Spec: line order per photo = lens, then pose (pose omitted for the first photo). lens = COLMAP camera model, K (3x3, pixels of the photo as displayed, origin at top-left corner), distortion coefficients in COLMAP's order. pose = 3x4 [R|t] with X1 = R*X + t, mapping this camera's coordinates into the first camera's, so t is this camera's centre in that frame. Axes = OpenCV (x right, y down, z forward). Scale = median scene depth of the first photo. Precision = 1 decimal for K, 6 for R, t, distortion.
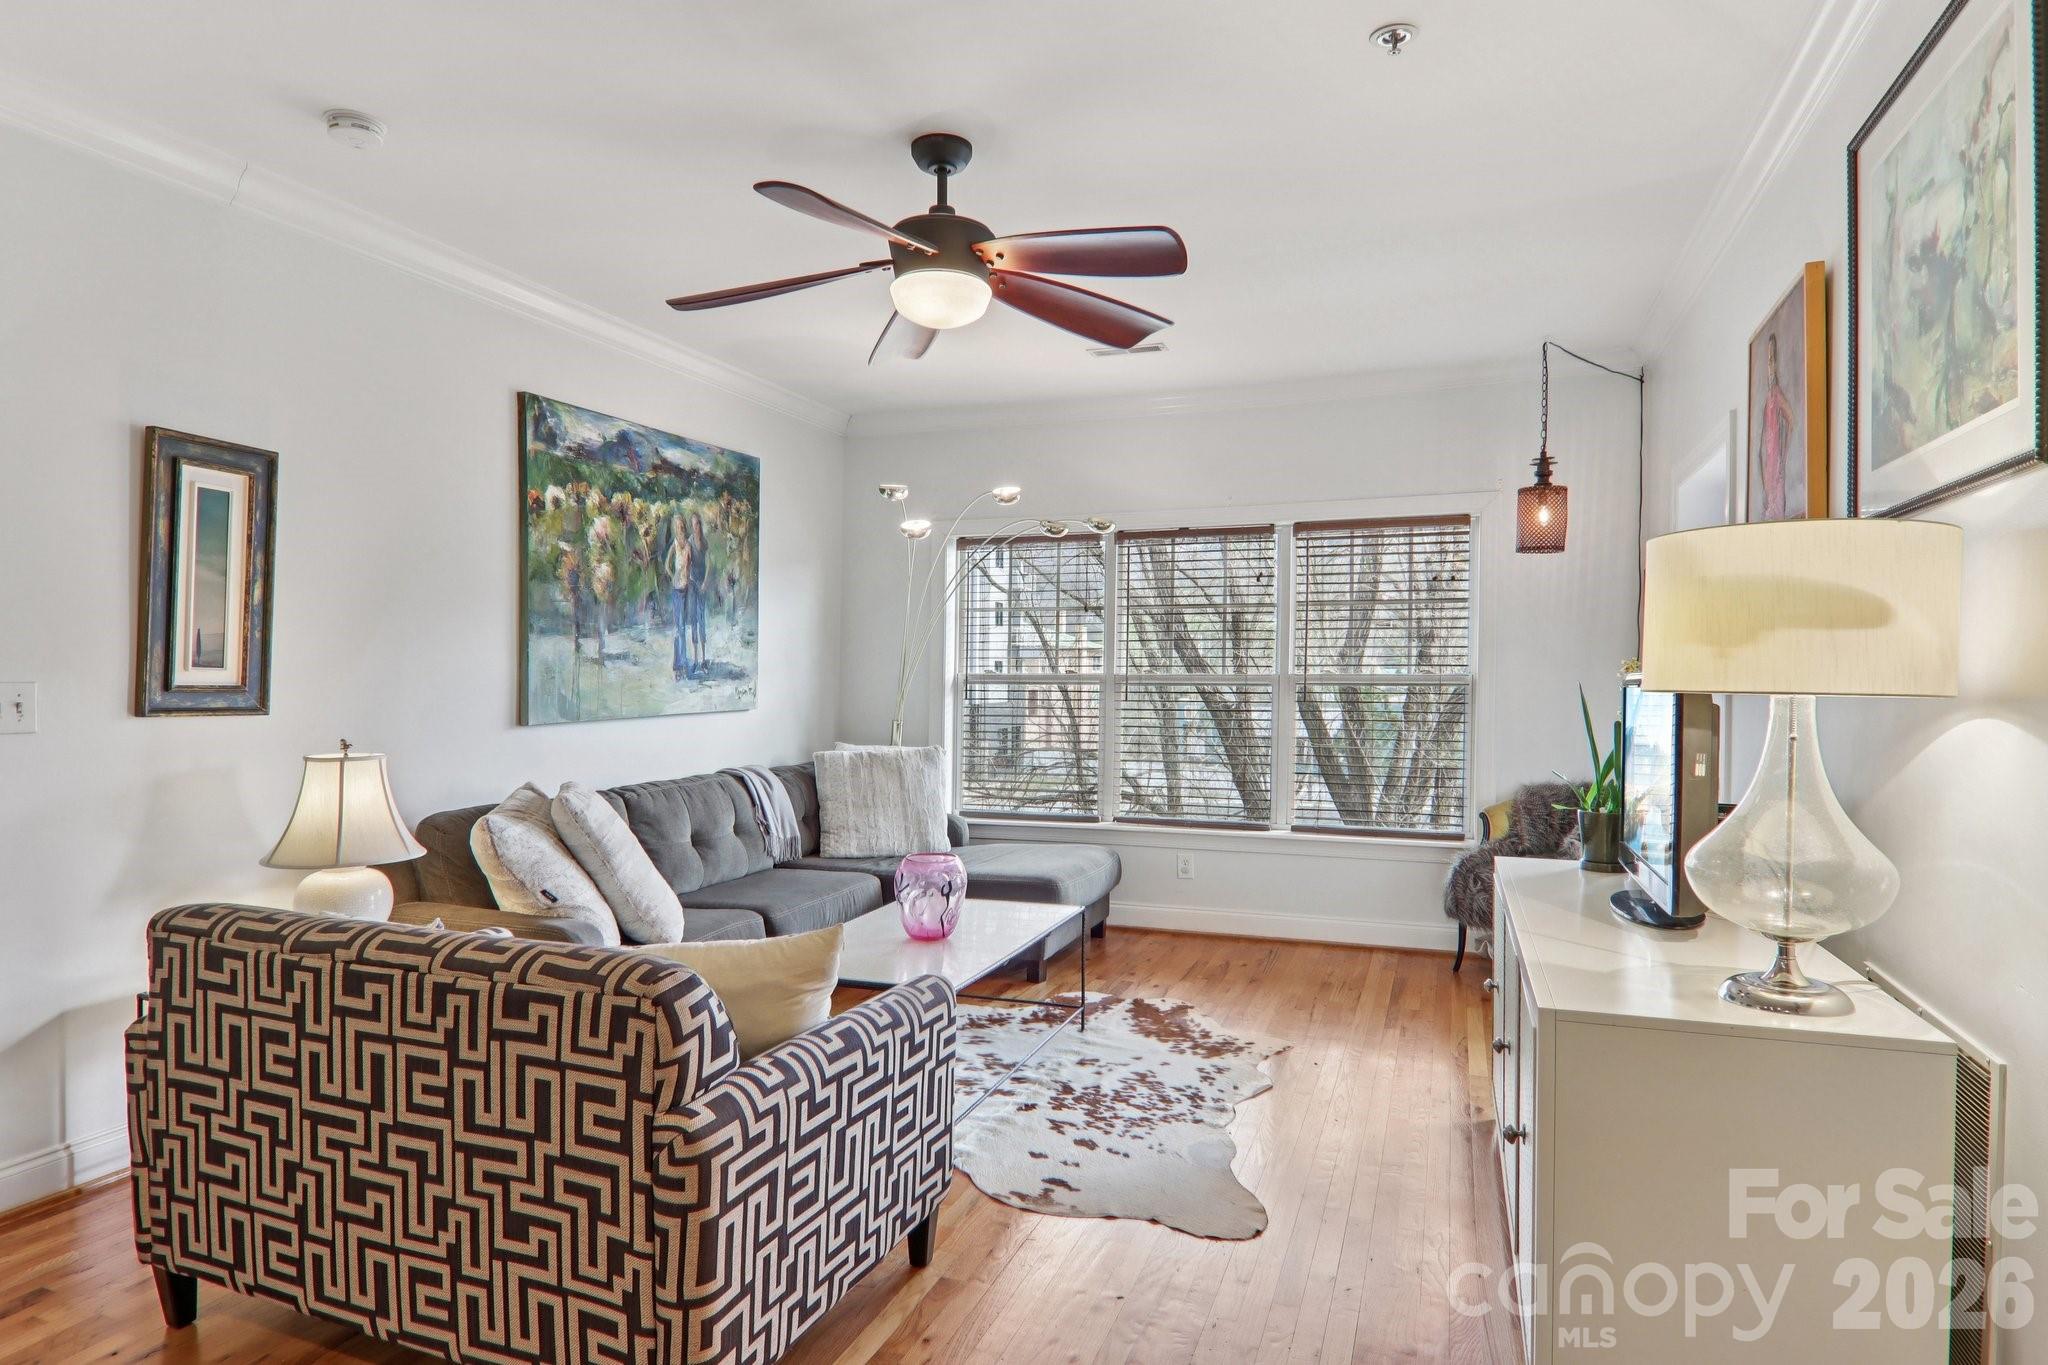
lens RADIAL K [[1160.3, 0, 1069.4], [0, 1160.3, 714.6], [0, 0, 1]] dist [-0.000943, -0.027756]
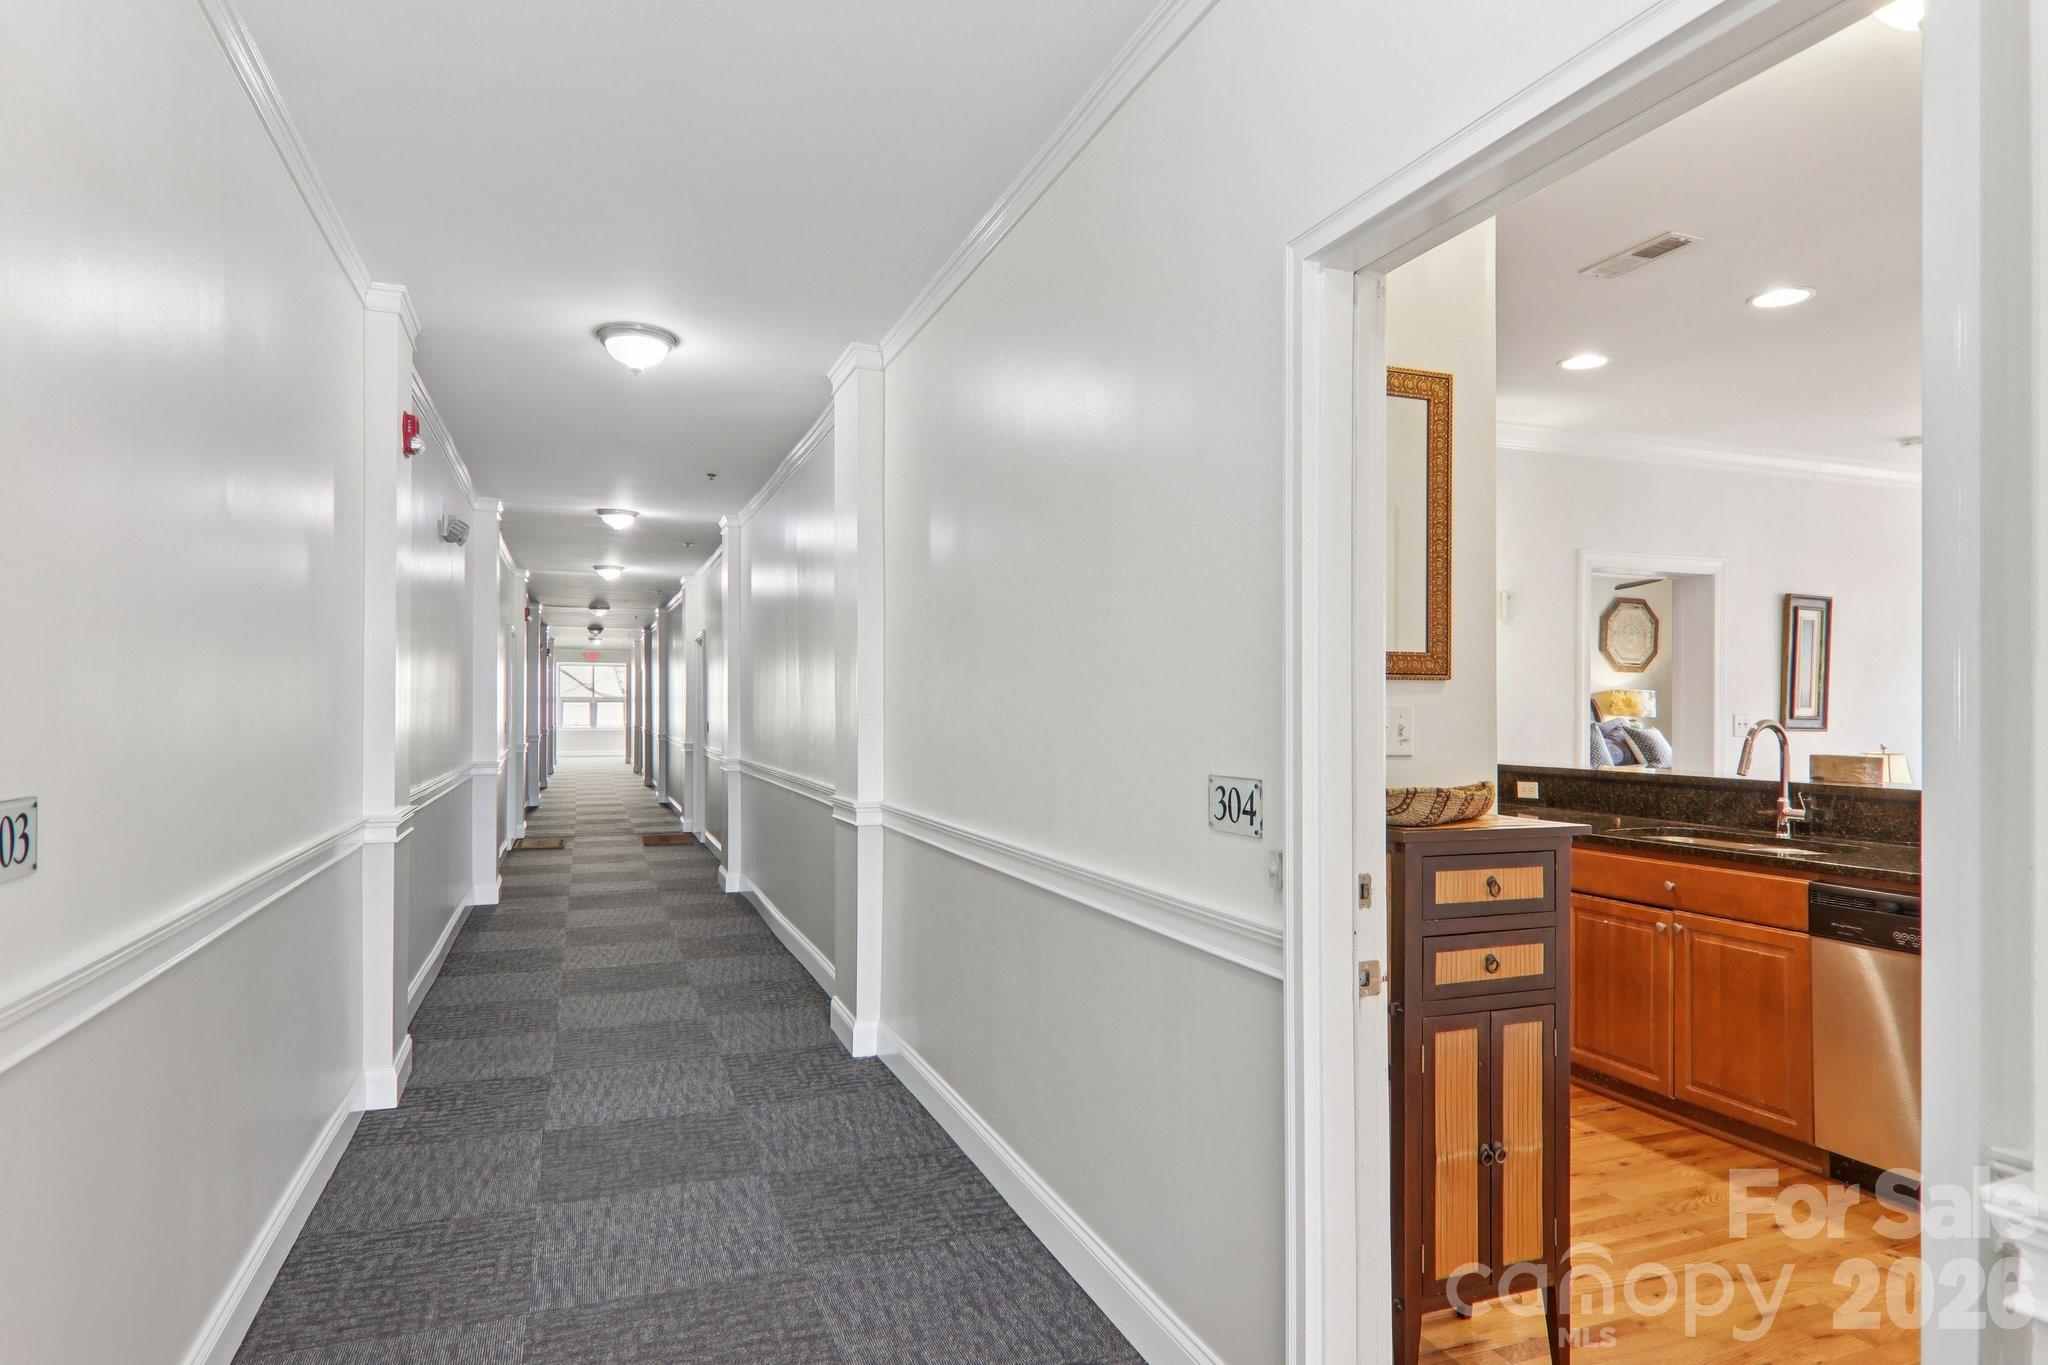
lens RADIAL K [[1173.5, 0, 1068.4], [0, 1173.5, 711.7], [0, 0, 1]] dist [0.072885, -0.063161]
pose [[0.657256, -0.000300, -0.753667, -0.006366], [-0.025505, 0.999418, -0.022640, 0.032940], [0.753236, 0.034103, 0.656866, -0.944445]]
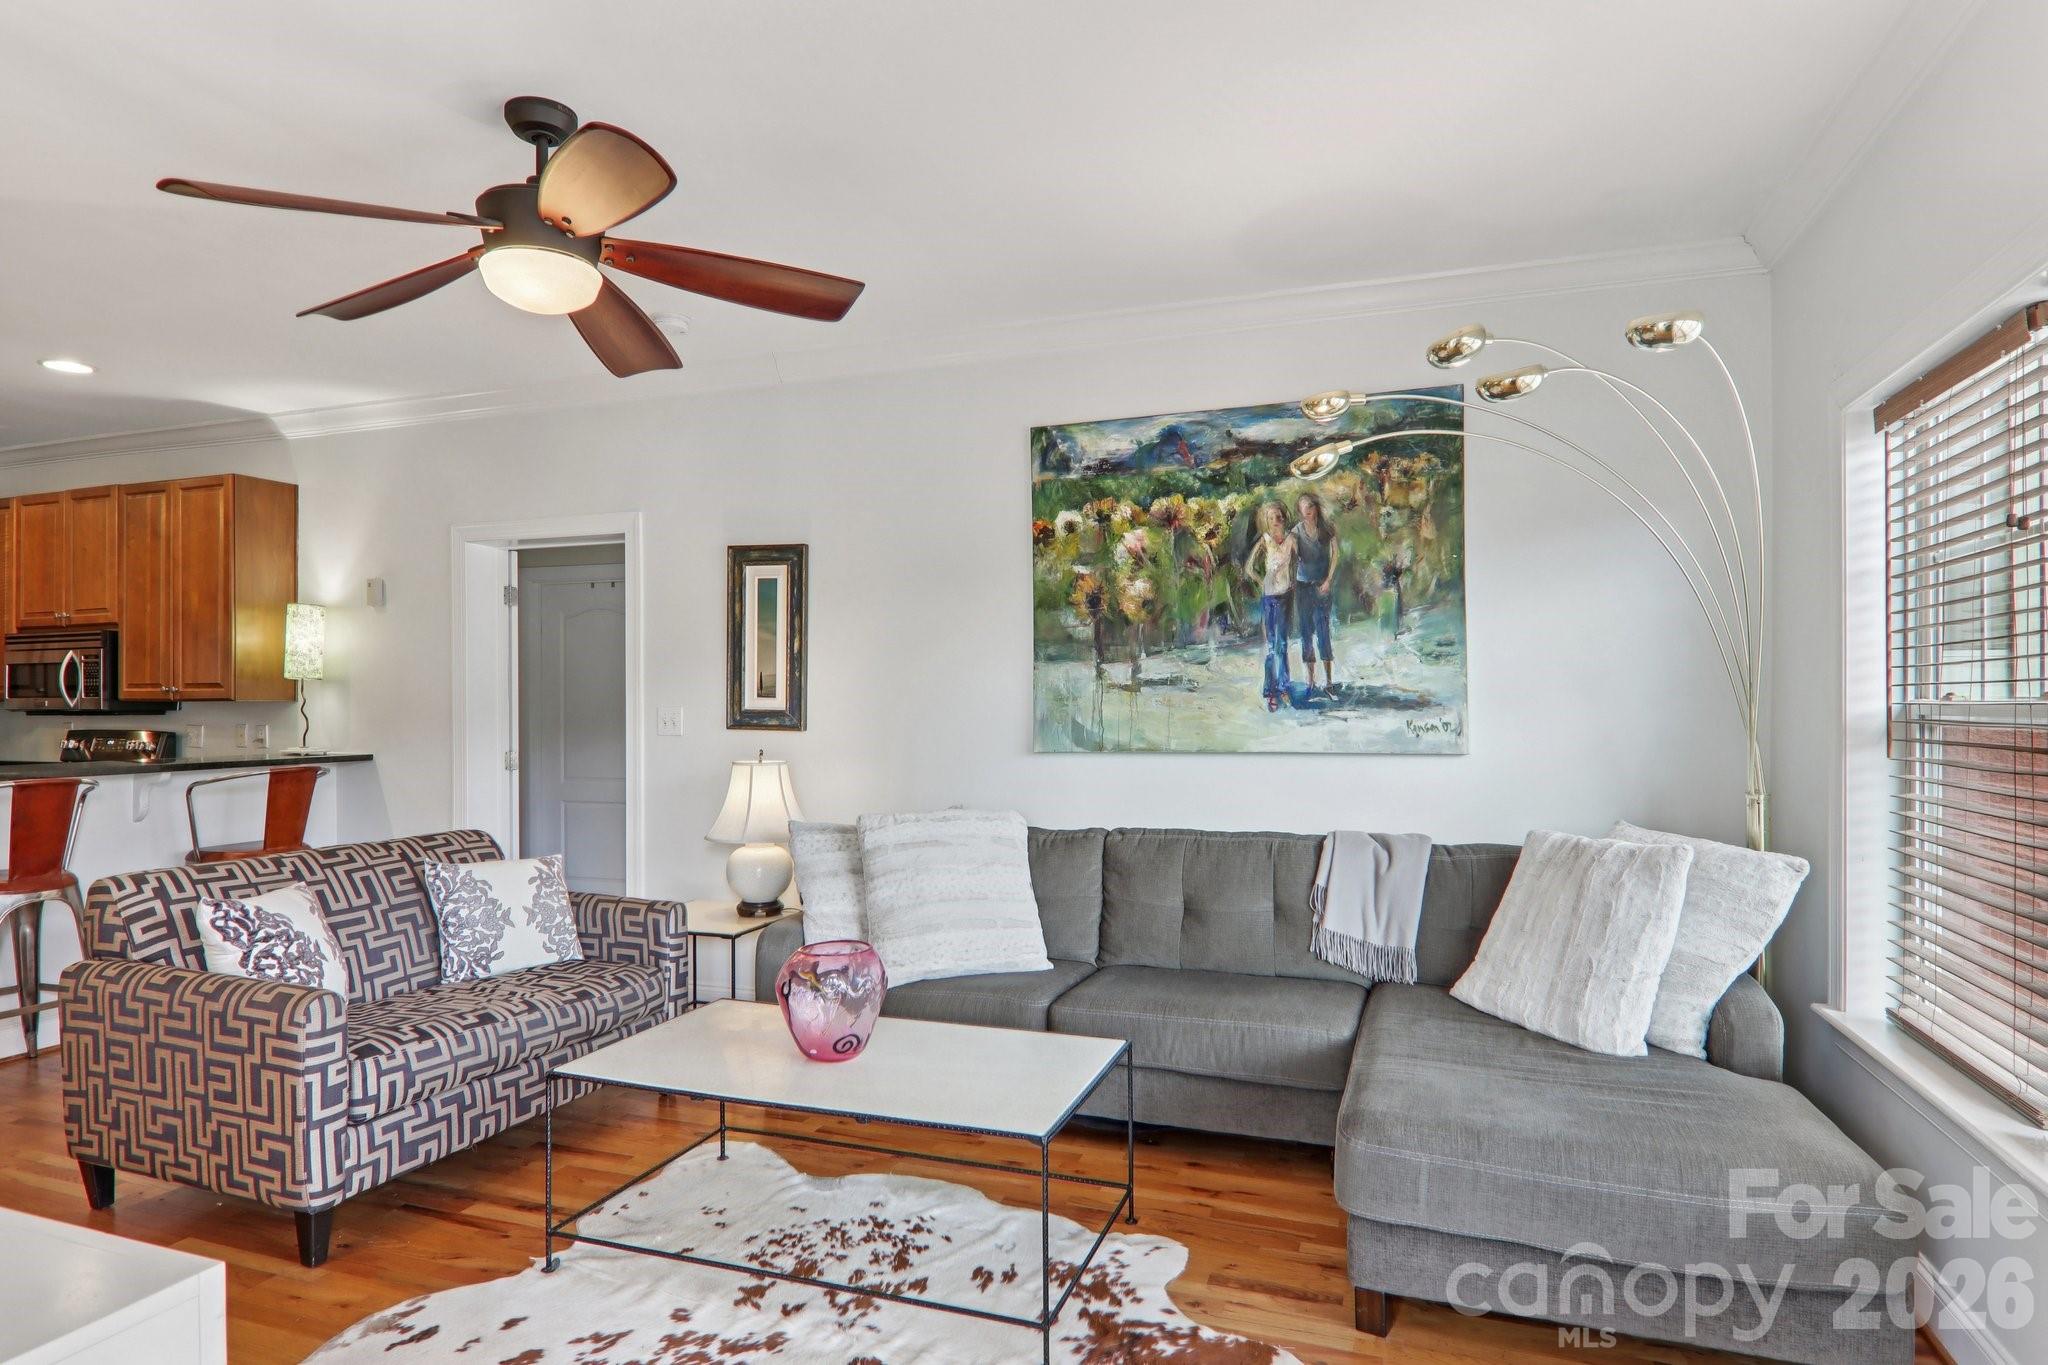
lens RADIAL K [[1187.5, 0, 1024.0], [0, 1187.5, 682.5], [0, 0, 1]] dist [-0.003640, -0.001733]
pose [[-0.032205, -0.013868, -0.999385, 0.533788], [-0.032029, 0.999405, -0.012836, -0.035513], [0.998968, 0.031596, -0.032630, 0.947910]]
